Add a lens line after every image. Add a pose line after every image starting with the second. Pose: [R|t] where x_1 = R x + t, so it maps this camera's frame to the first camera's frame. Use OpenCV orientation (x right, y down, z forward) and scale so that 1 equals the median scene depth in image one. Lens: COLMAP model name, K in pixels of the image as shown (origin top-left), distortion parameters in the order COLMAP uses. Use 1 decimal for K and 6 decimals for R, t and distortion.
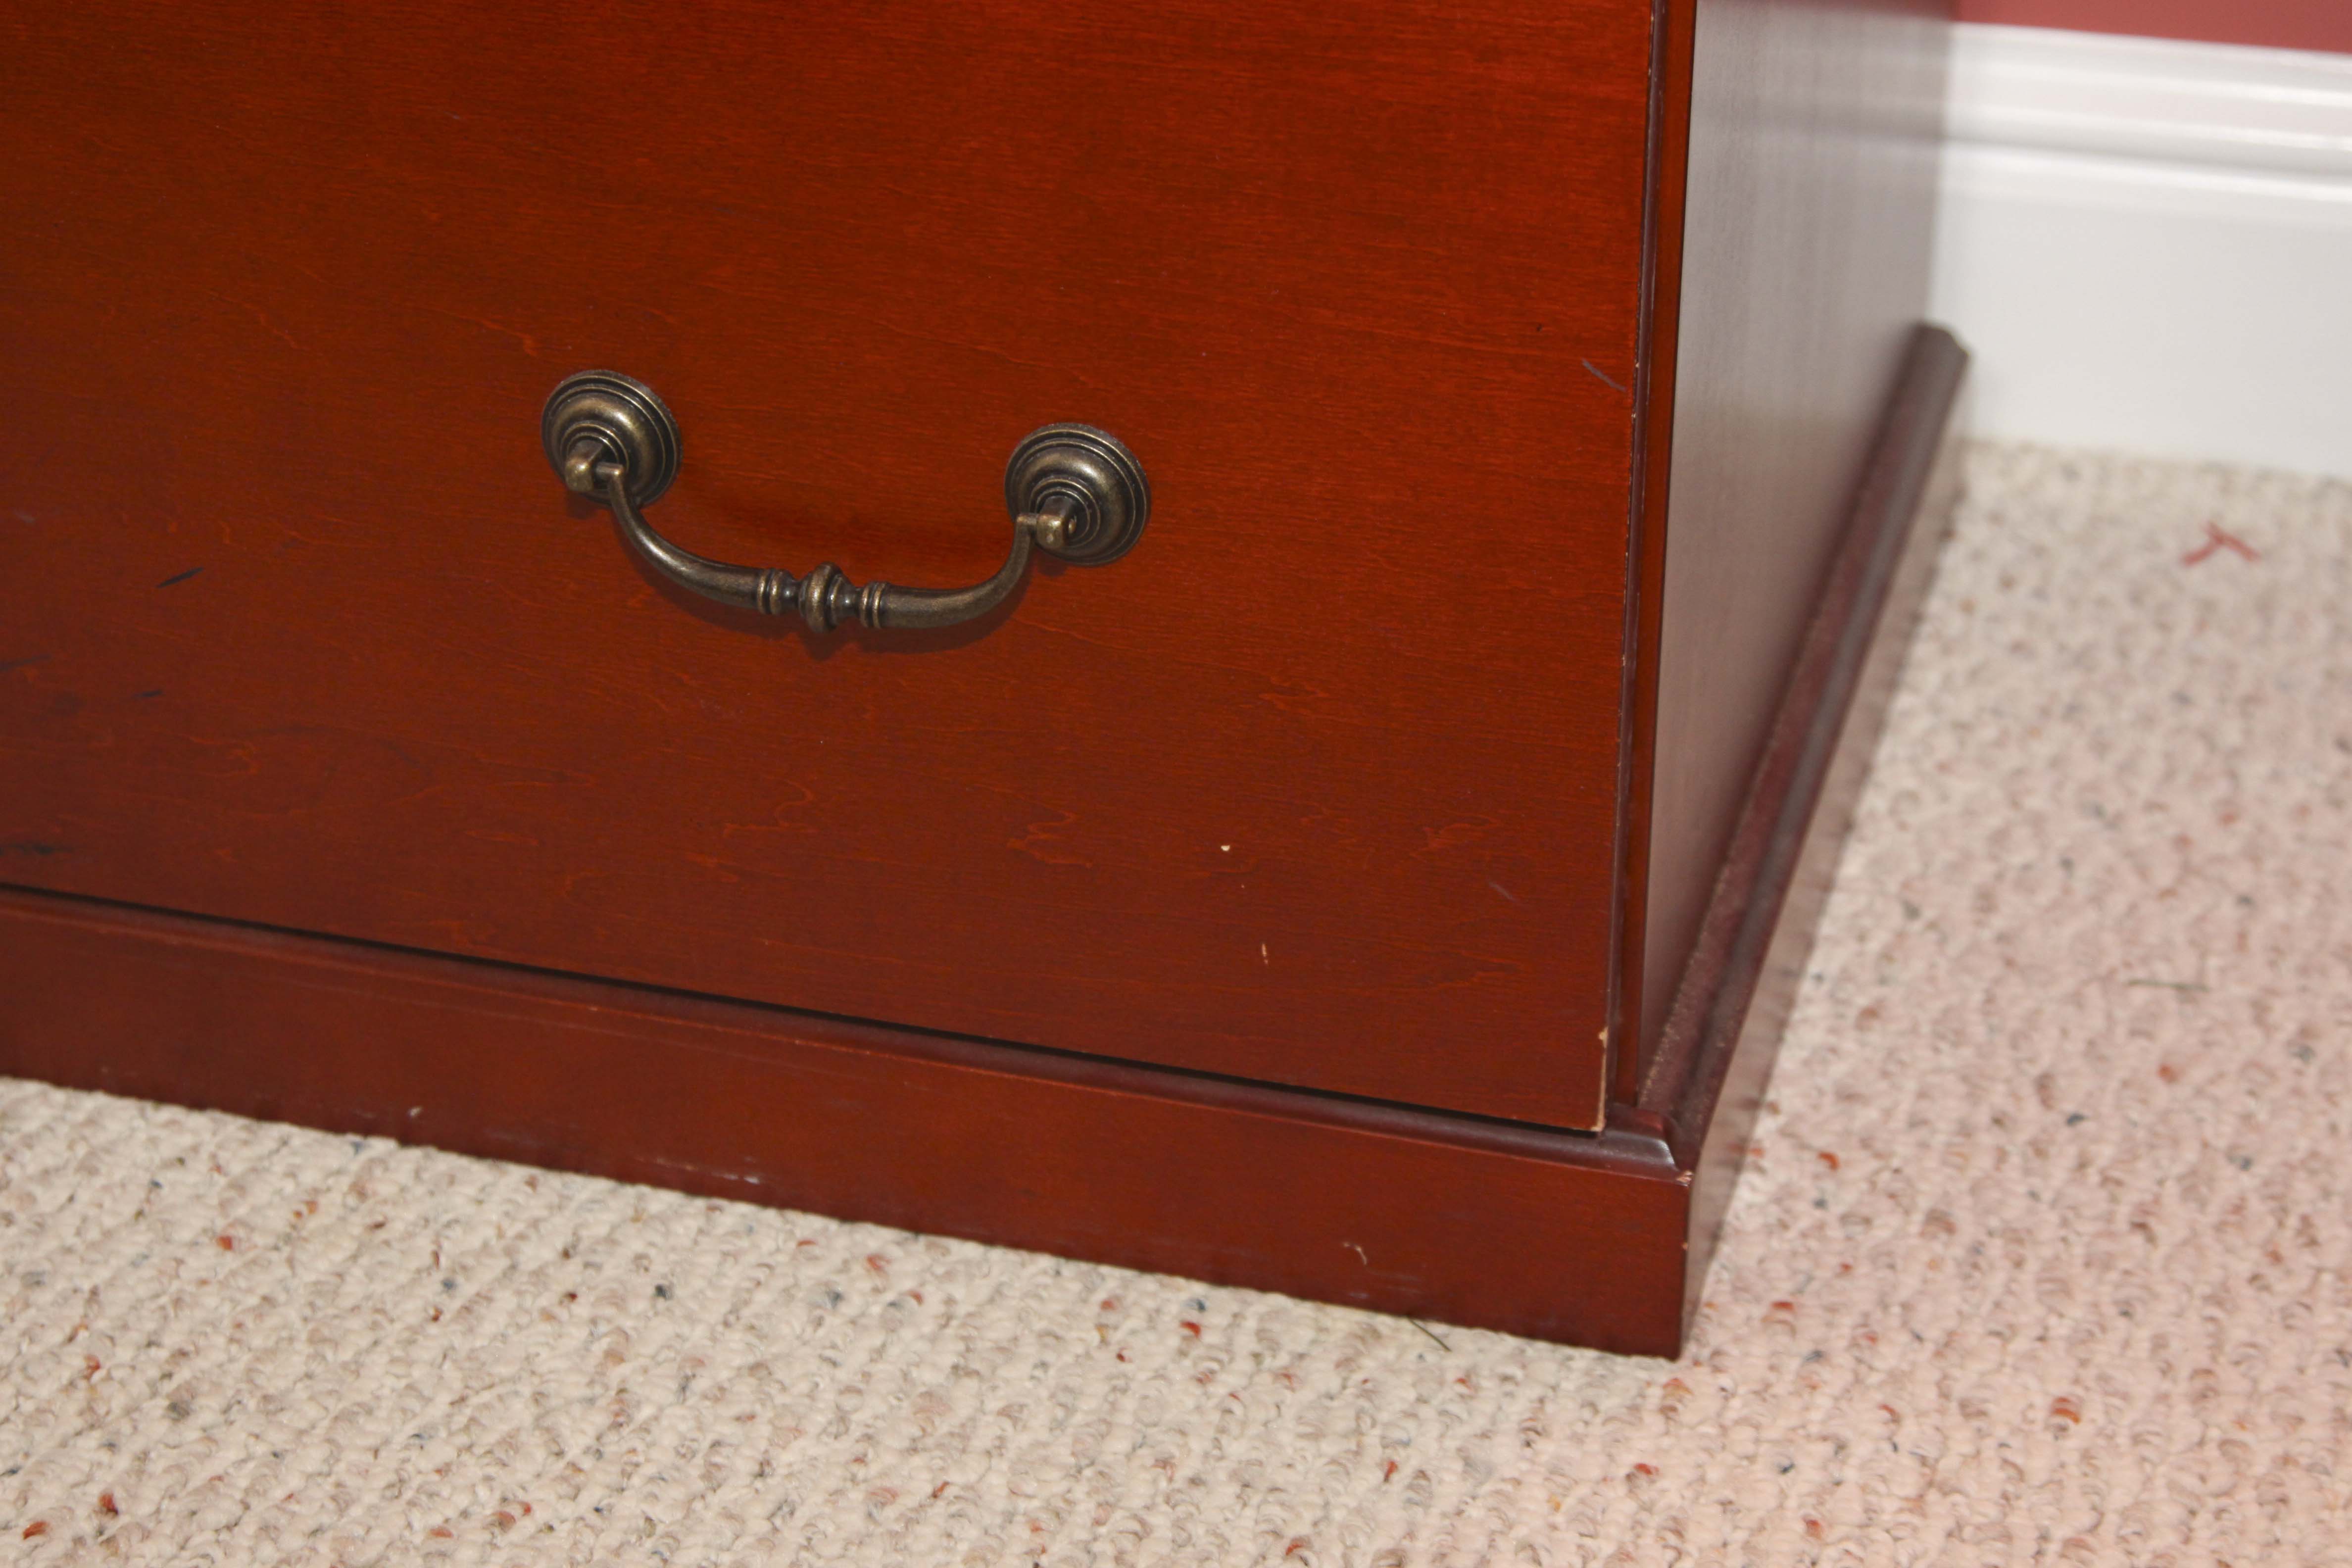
lens RADIAL K [[4500.4, 0, 1191.3], [0, 4500.4, 791.6], [0, 0, 1]] dist [0.074567, 0.000000]
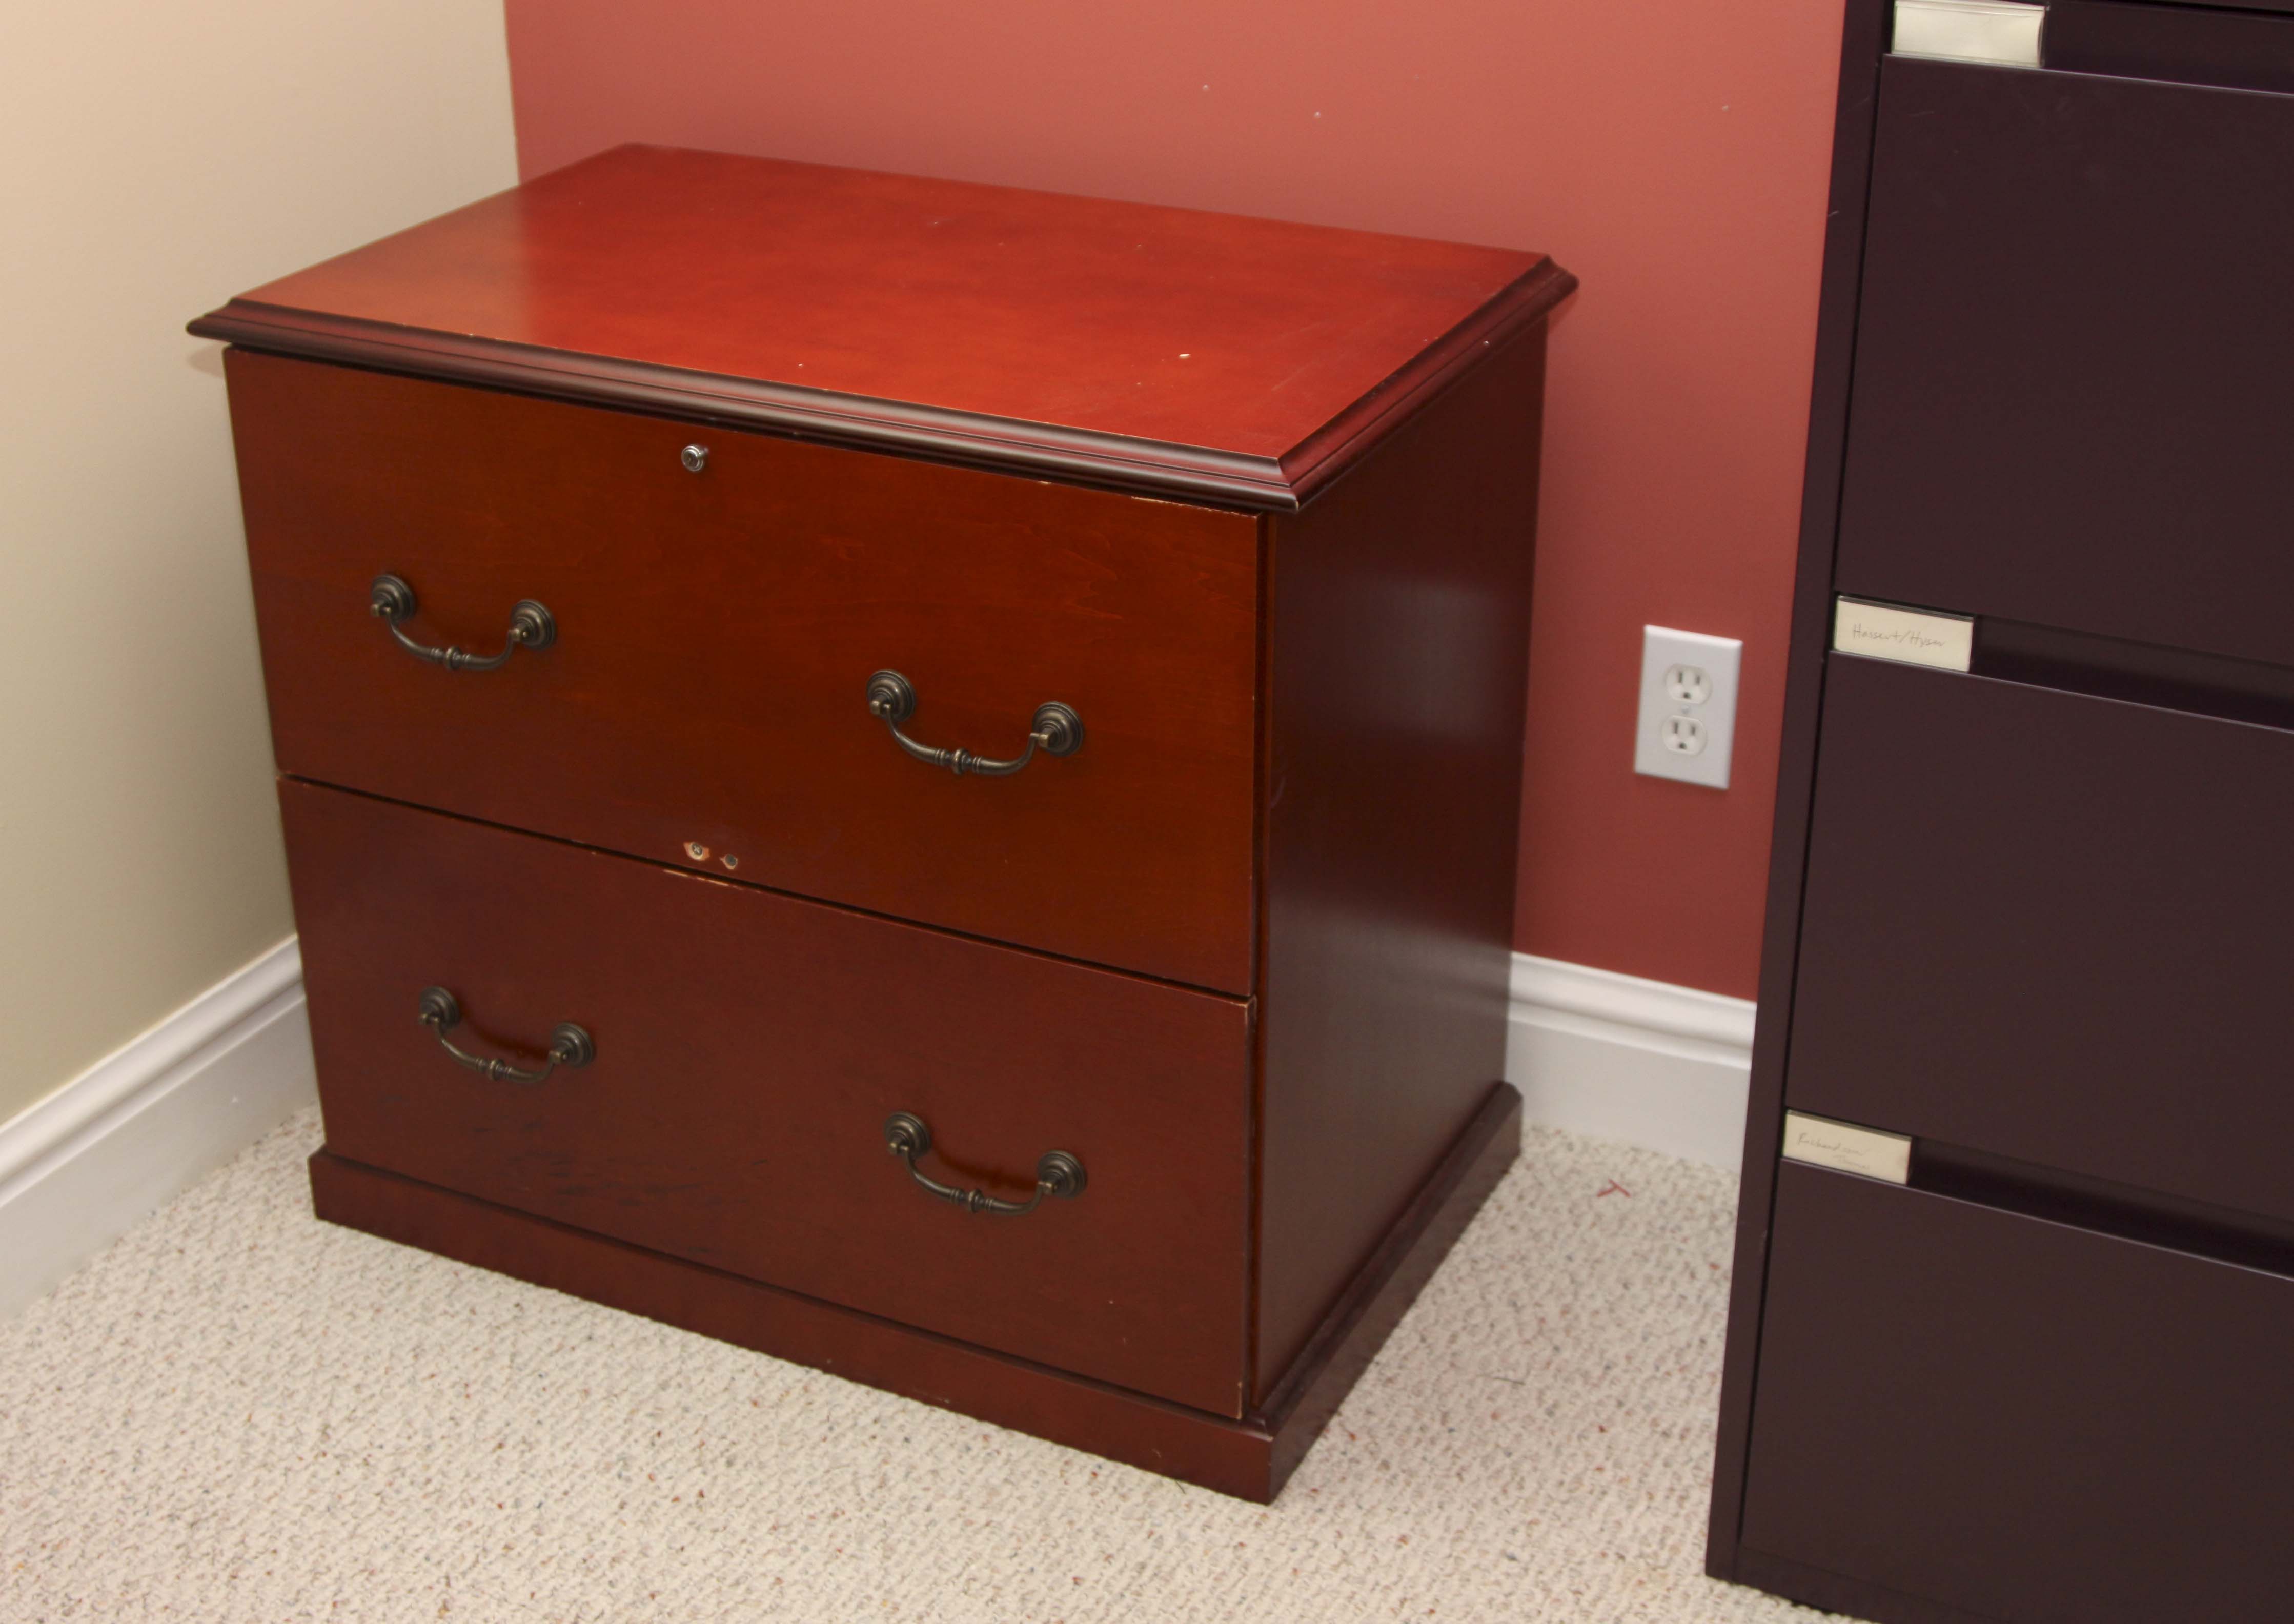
lens RADIAL K [[3195.8, 0, 1083.1], [0, 3195.8, 792.1], [0, 0, 1]] dist [-0.056327, 0.000000]
pose [[0.983602, 0.075573, -0.163758, 0.272390], [-0.089490, 0.992823, -0.079335, -0.133410], [0.156588, 0.092689, 0.983305, -0.907288]]
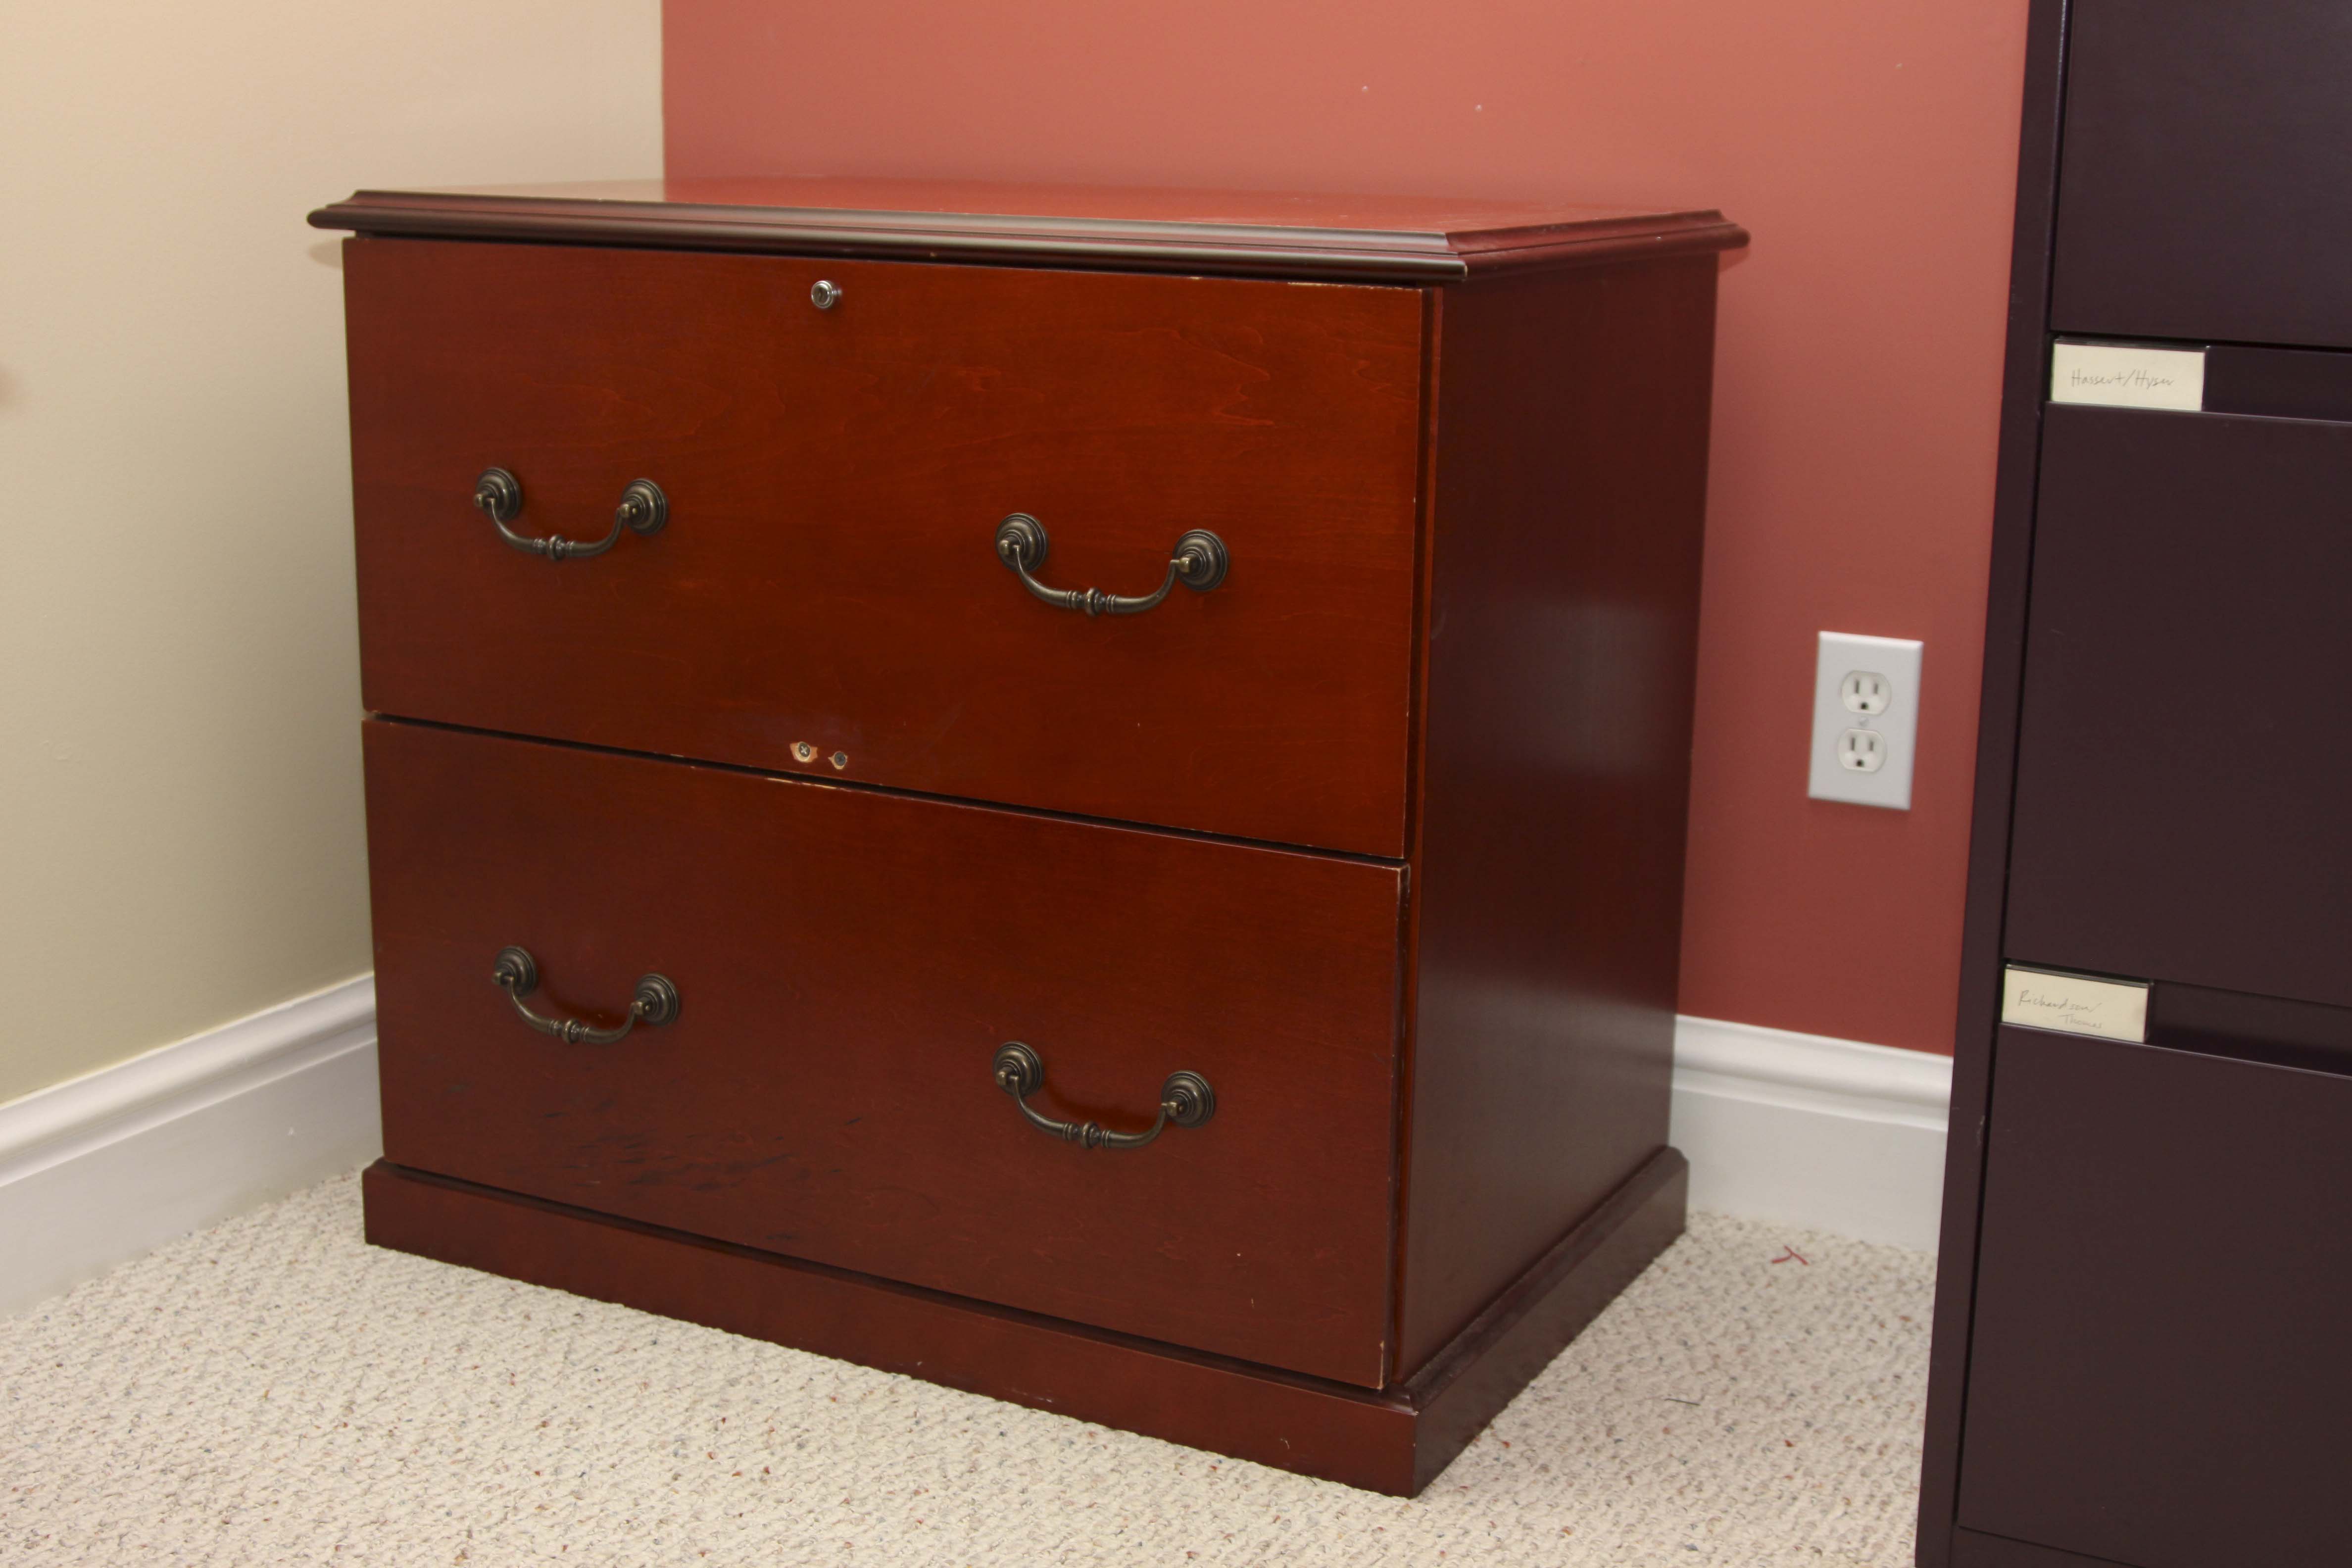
lens RADIAL K [[3069.7, 0, 1176.2], [0, 3069.7, 778.7], [0, 0, 1]] dist [-0.050040, 0.000000]
pose [[0.979596, 0.067078, -0.189452, 0.259665], [-0.121372, 0.948796, -0.291642, 0.244900], [0.160188, 0.308686, 0.937578, -0.623122]]
